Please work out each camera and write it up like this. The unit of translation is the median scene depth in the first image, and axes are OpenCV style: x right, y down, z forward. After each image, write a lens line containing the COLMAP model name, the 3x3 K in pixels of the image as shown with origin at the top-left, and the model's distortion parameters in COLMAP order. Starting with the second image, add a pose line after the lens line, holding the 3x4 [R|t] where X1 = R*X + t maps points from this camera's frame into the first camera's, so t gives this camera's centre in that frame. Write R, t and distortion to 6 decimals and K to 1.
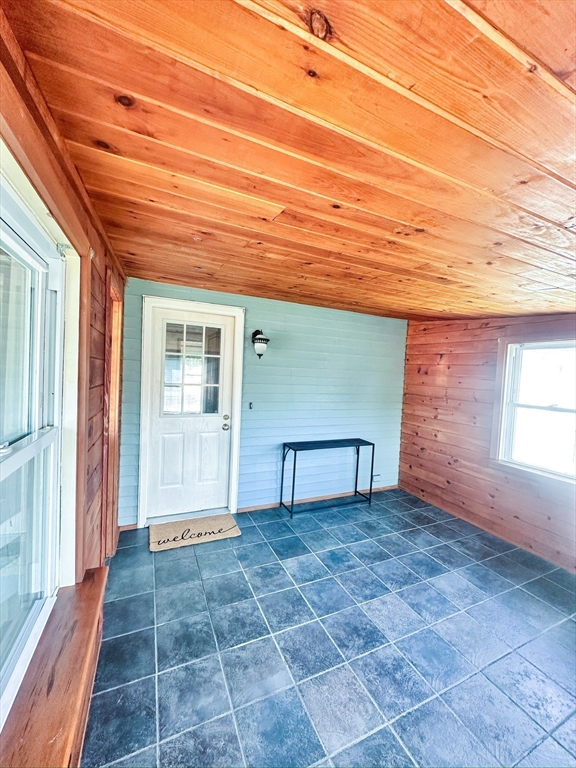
lens RADIAL K [[307.0, 0, 288.0], [0, 307.0, 384.0], [0, 0, 1]] dist [-0.004021, -0.000071]
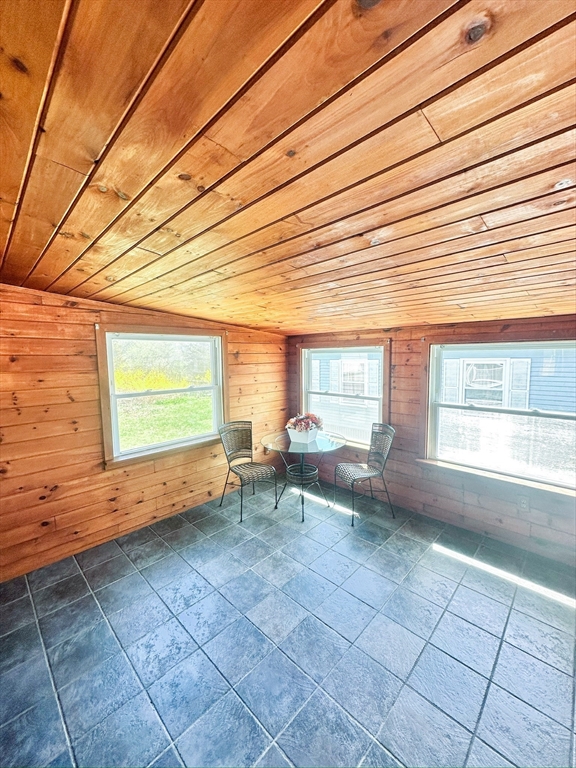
lens RADIAL K [[307.0, 0, 288.0], [0, 307.0, 384.0], [0, 0, 1]] dist [-0.004021, -0.000071]
pose [[-0.365994, -0.123299, 0.922413, -0.311895], [0.032281, 0.988905, 0.144996, -0.085892], [-0.930057, 0.082844, -0.357953, 0.779466]]
